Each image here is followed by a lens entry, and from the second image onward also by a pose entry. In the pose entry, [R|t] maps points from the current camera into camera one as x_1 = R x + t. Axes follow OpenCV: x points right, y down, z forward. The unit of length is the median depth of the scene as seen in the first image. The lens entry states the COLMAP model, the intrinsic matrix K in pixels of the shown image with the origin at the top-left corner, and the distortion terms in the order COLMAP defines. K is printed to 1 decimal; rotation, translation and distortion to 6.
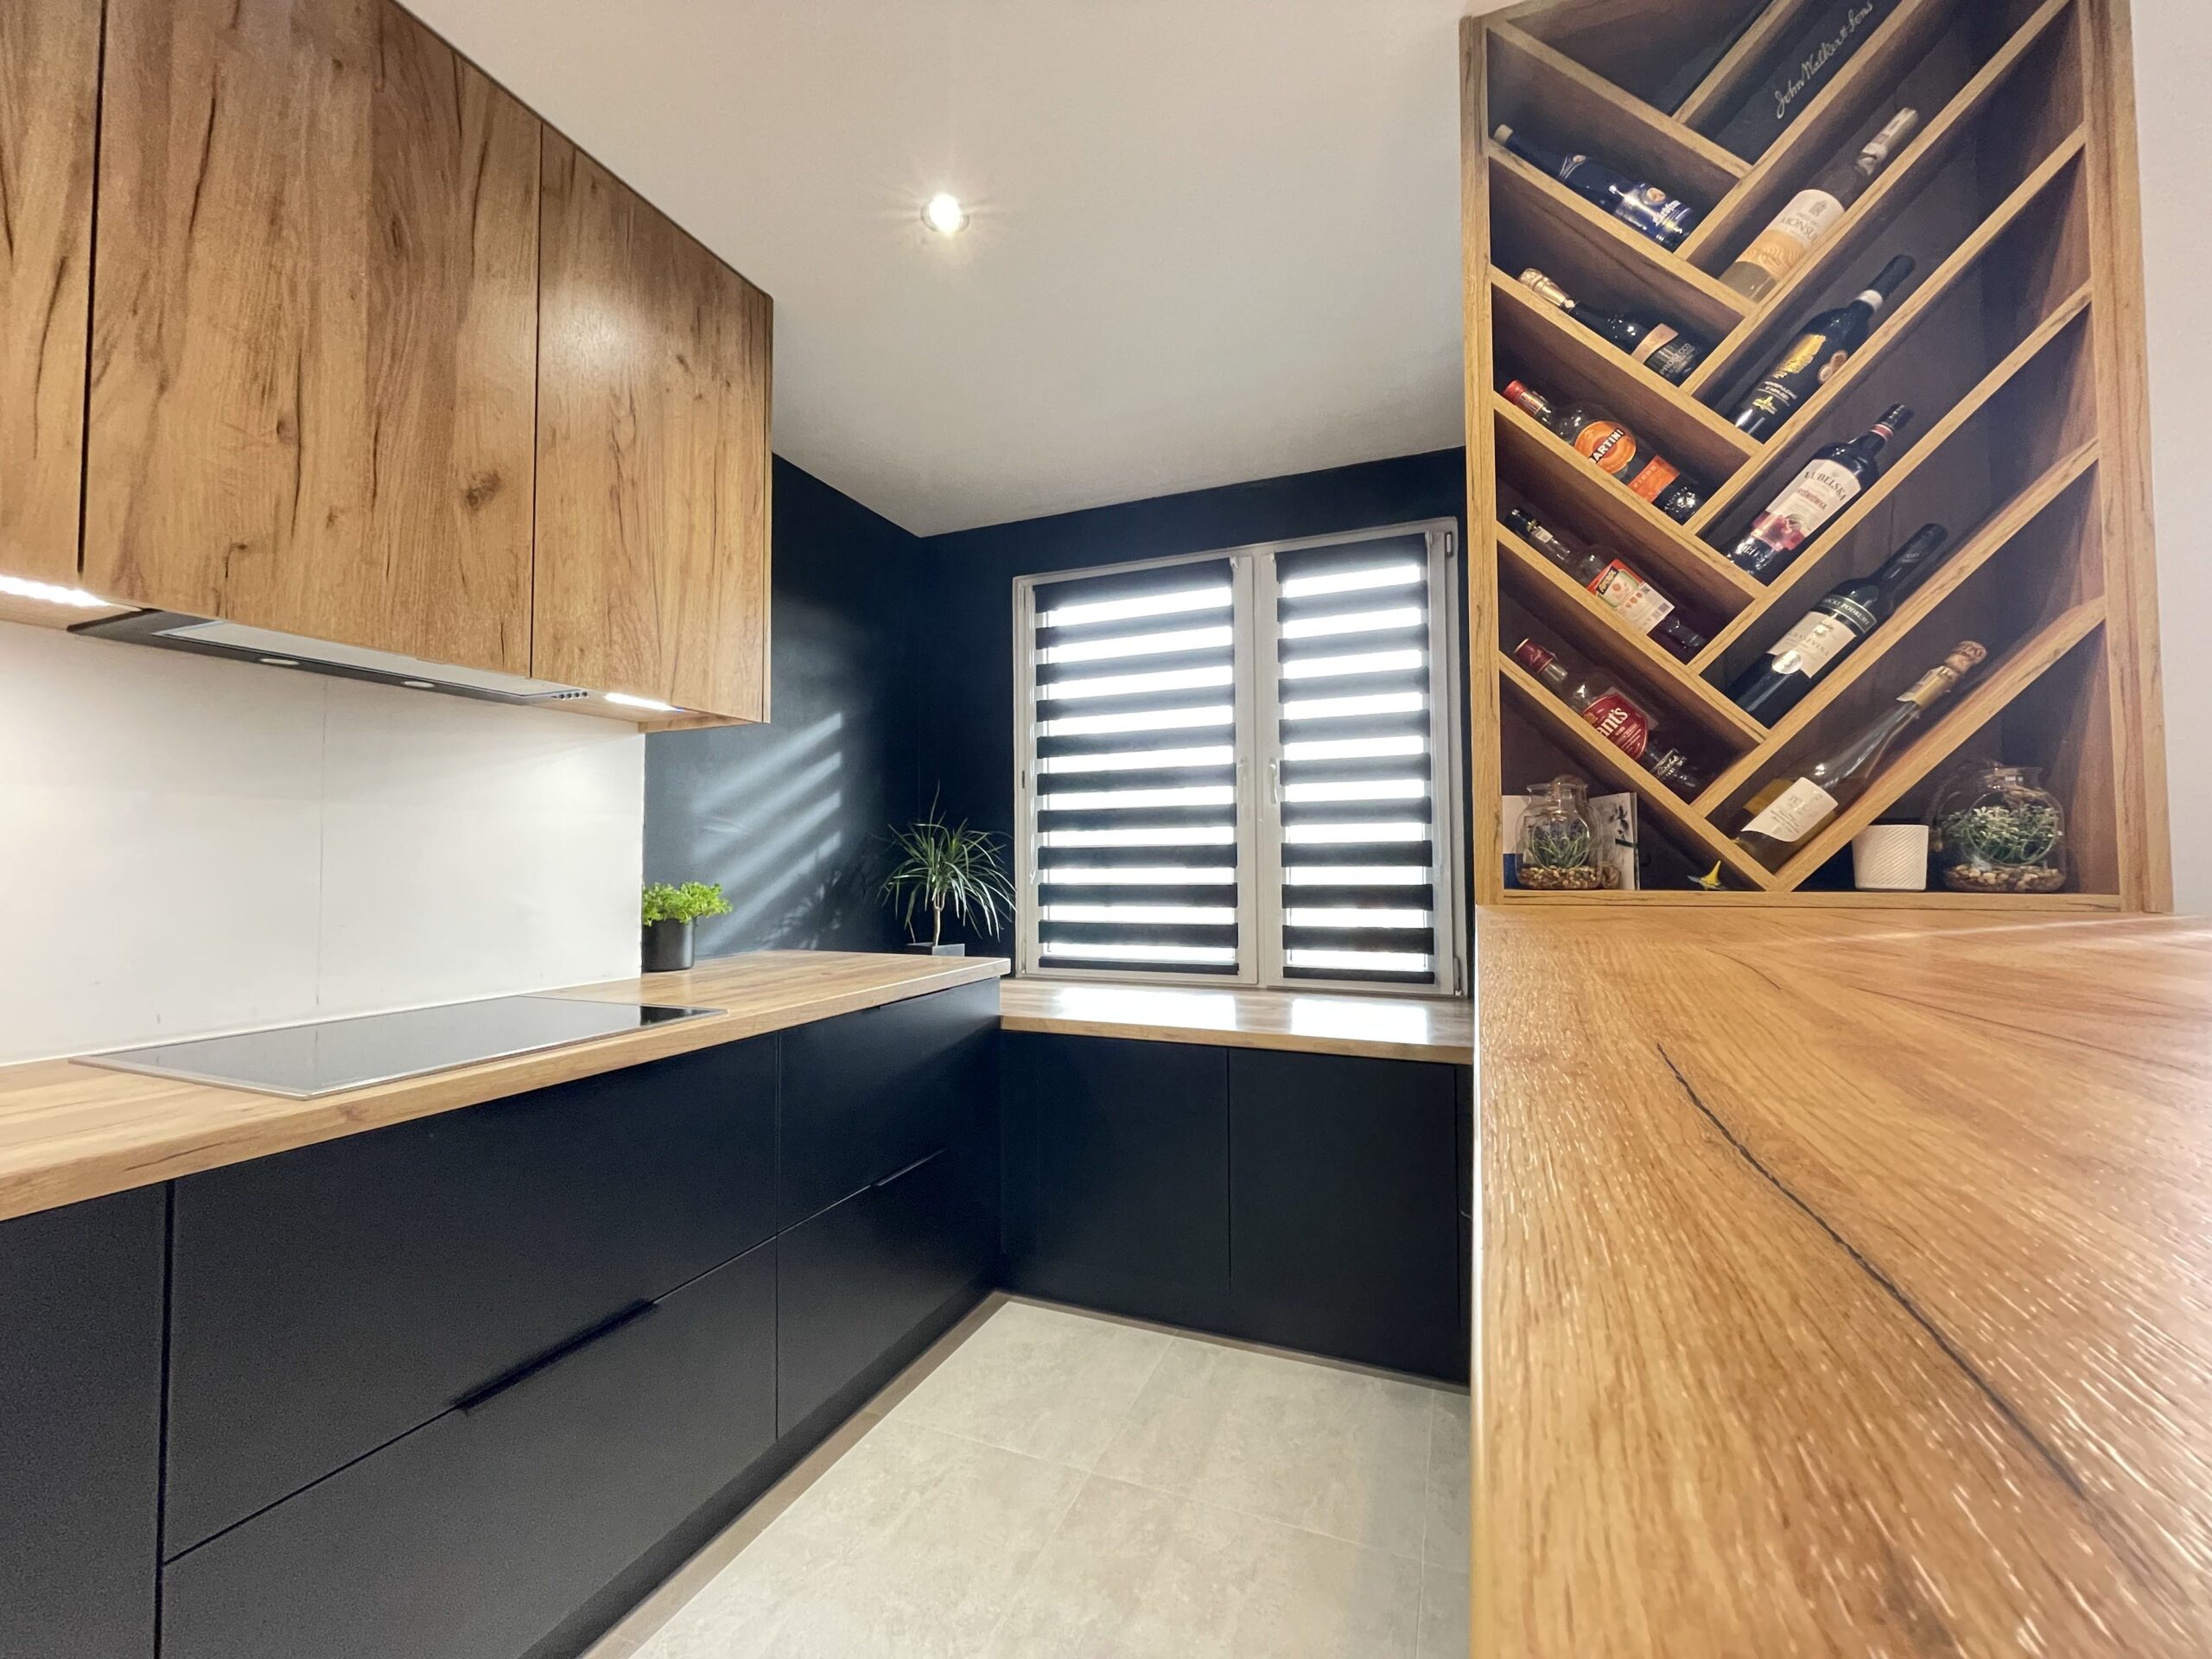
lens RADIAL K [[890.7, 0, 1106.0], [0, 890.7, 829.5], [0, 0, 1]] dist [-0.003563, -0.000120]
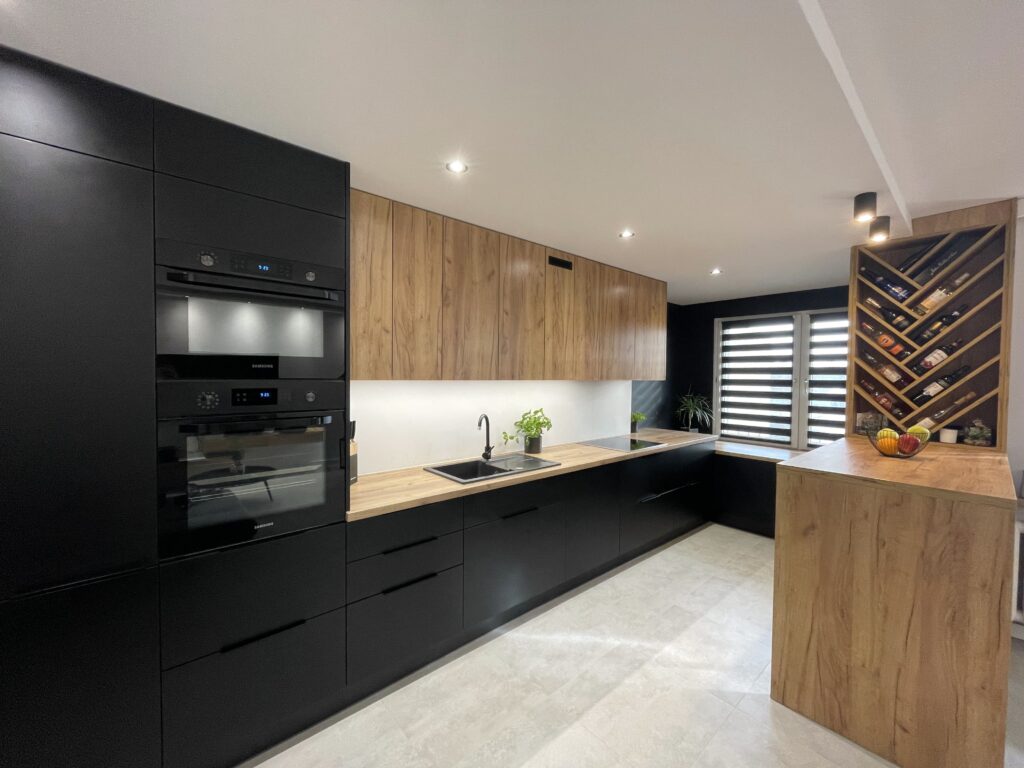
lens RADIAL K [[412.3, 0, 512.0], [0, 412.3, 384.0], [0, 0, 1]] dist [-0.003563, -0.000120]
pose [[0.891107, 0.026414, -0.453023, -0.145587], [0.000313, 0.998269, 0.058820, -0.255900], [0.453792, -0.052556, 0.889556, -1.365352]]
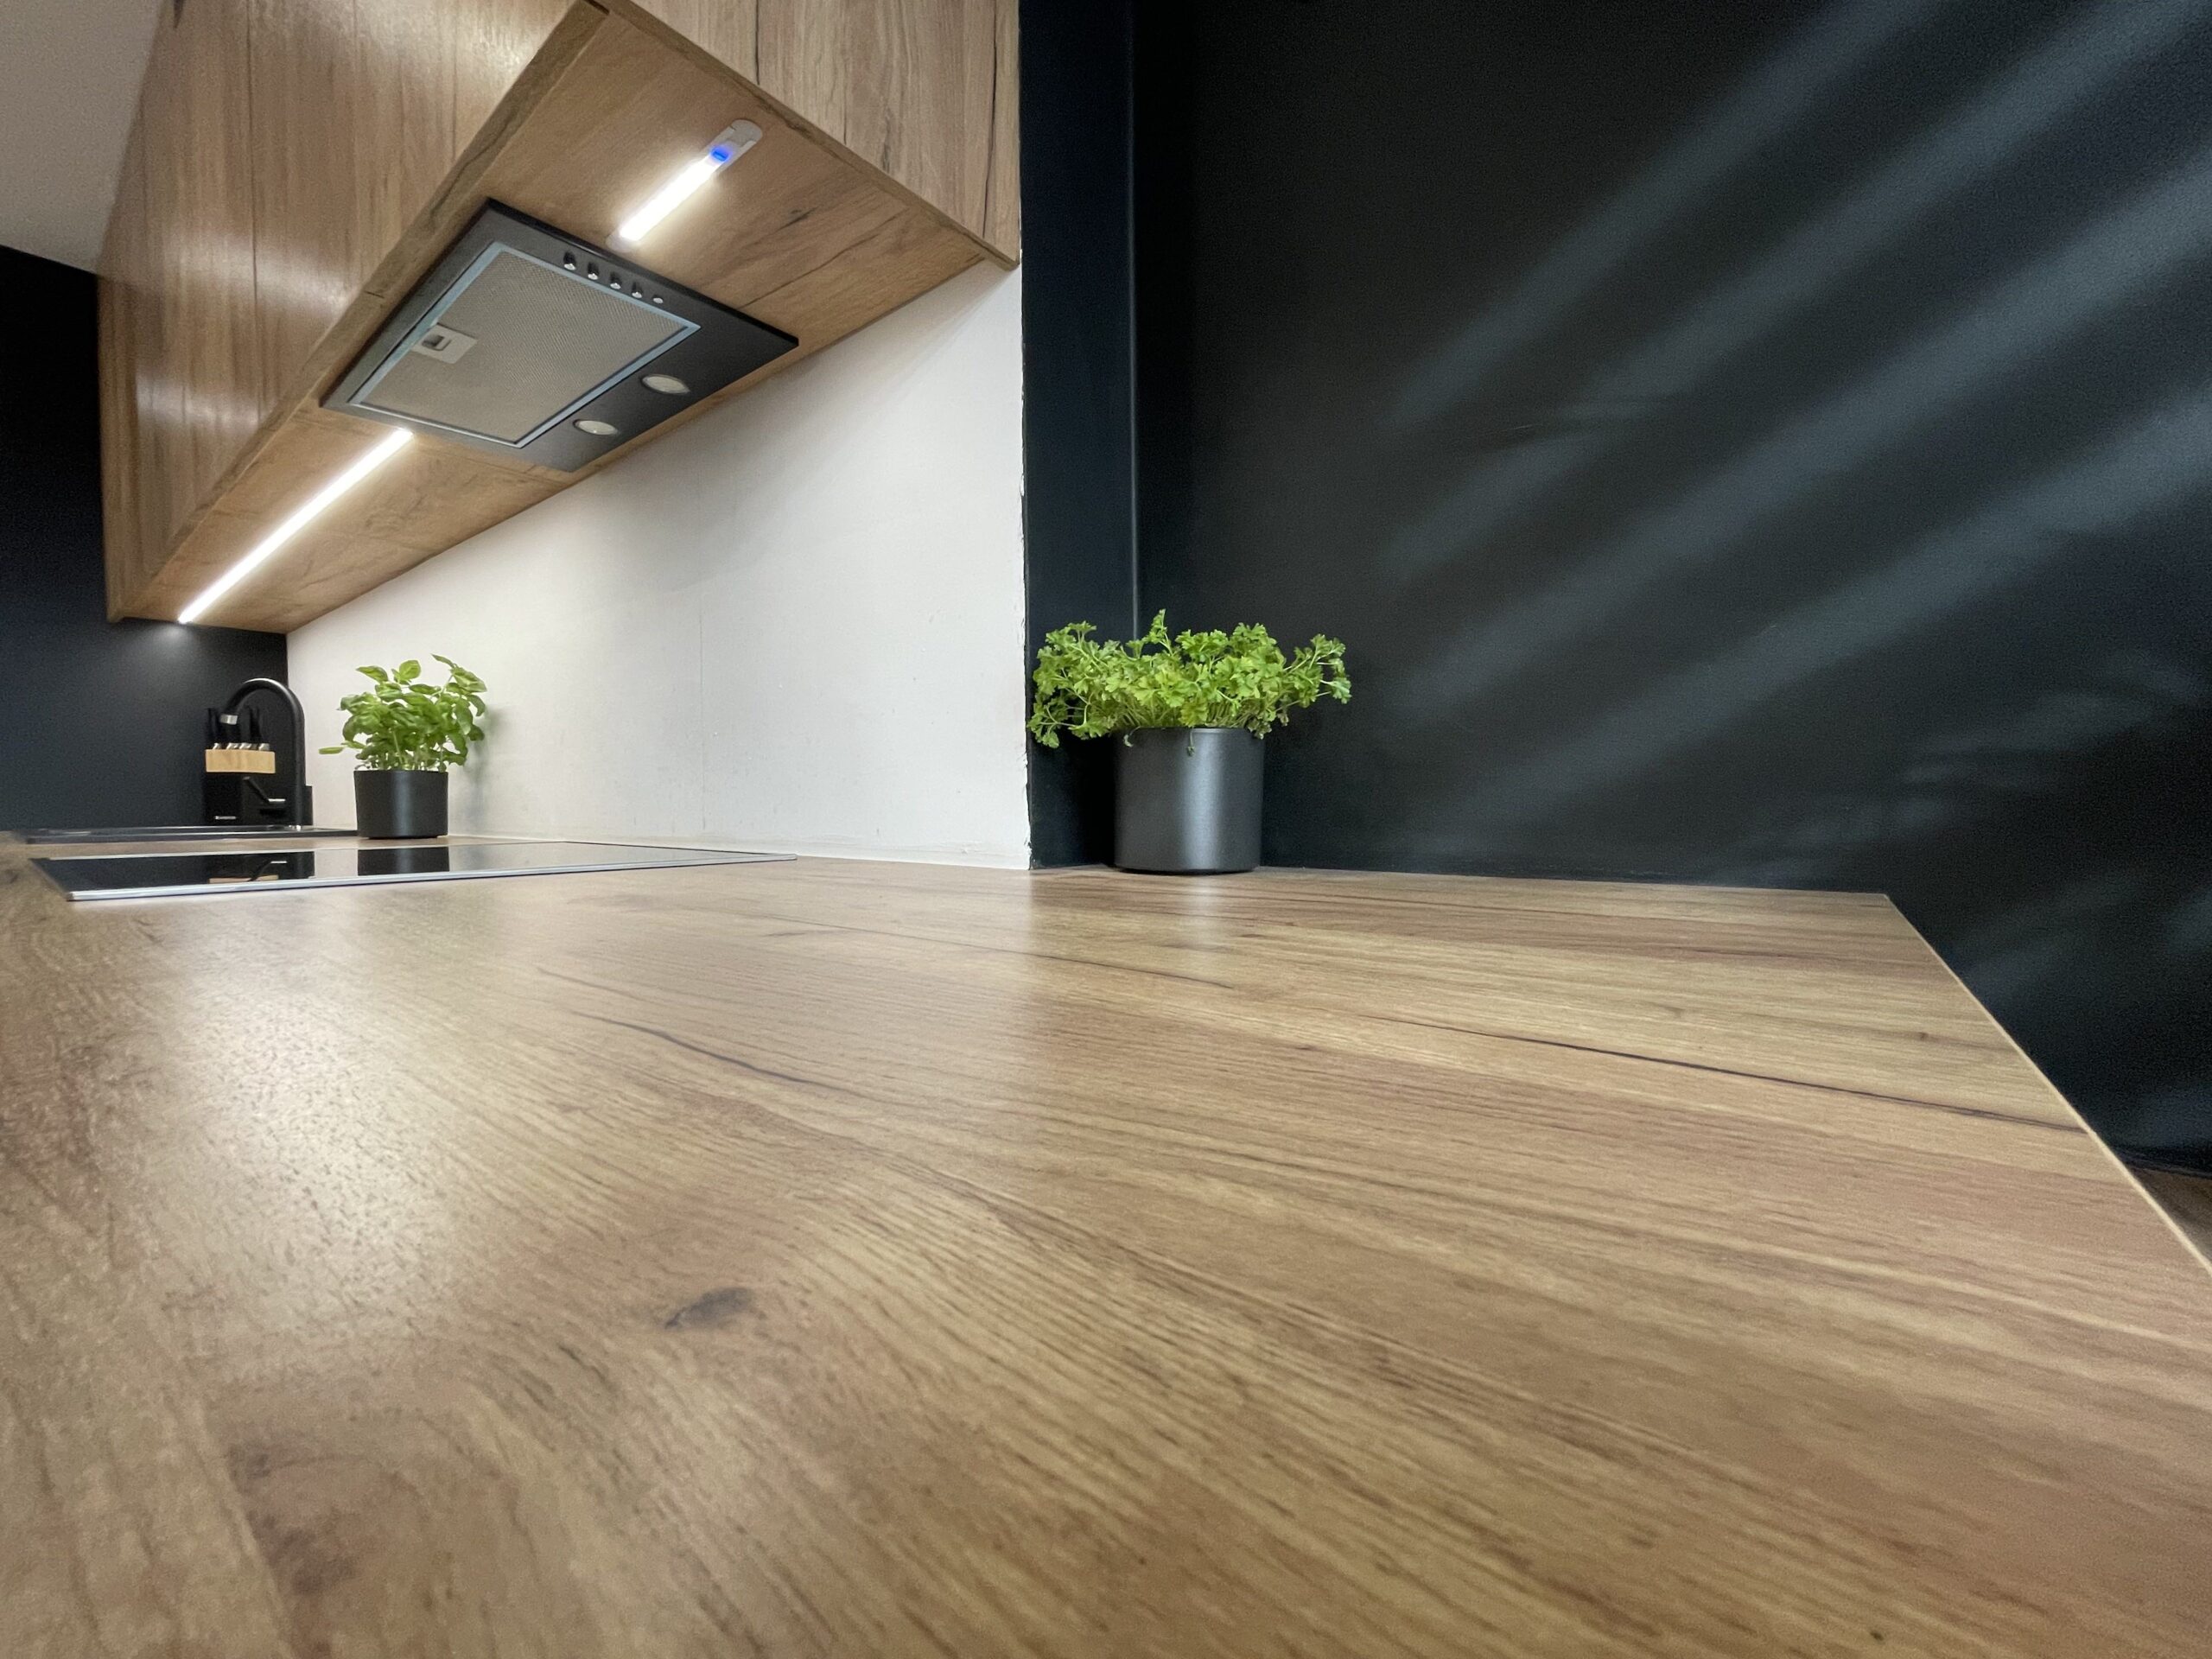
lens RADIAL K [[890.7, 0, 1106.0], [0, 890.7, 829.5], [0, 0, 1]] dist [-0.003563, -0.000120]
pose [[-0.277394, 0.035887, -0.960086, -0.167049], [0.040762, 0.998842, 0.025559, 0.168825], [0.959891, -0.032045, -0.278536, 1.401520]]
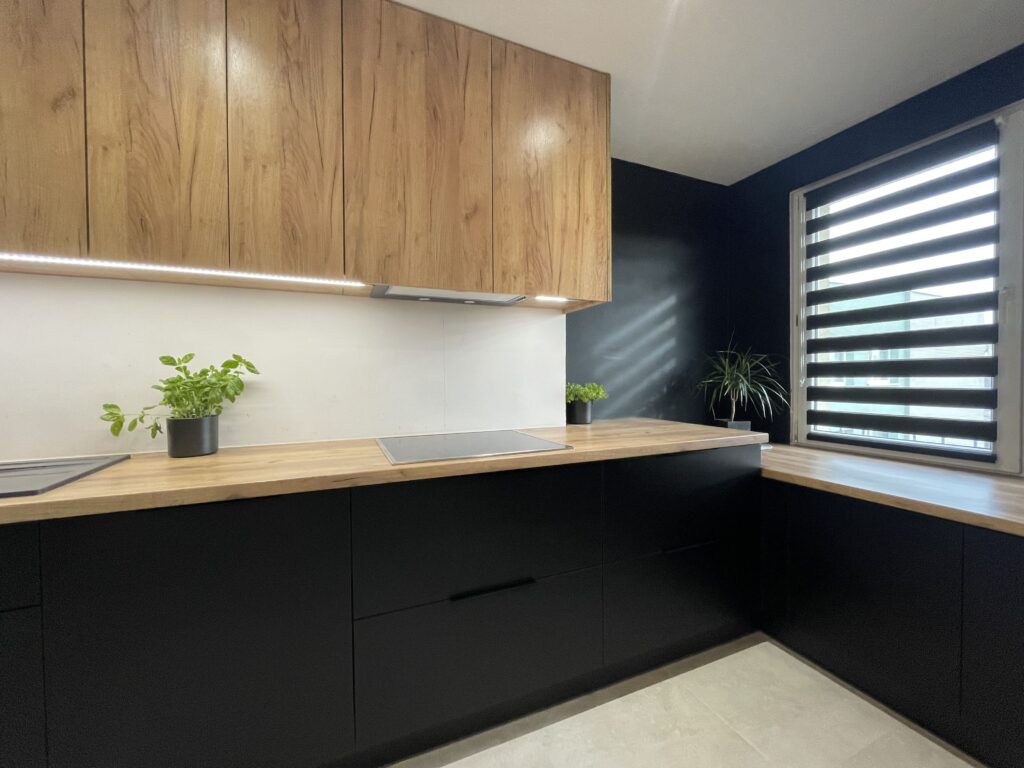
lens RADIAL K [[412.3, 0, 512.0], [0, 412.3, 384.0], [0, 0, 1]] dist [-0.003563, -0.000120]
pose [[0.716535, 0.014063, -0.697409, 0.108337], [0.028359, 0.998383, 0.049268, 0.010711], [0.696974, -0.055081, 0.714978, 0.230657]]
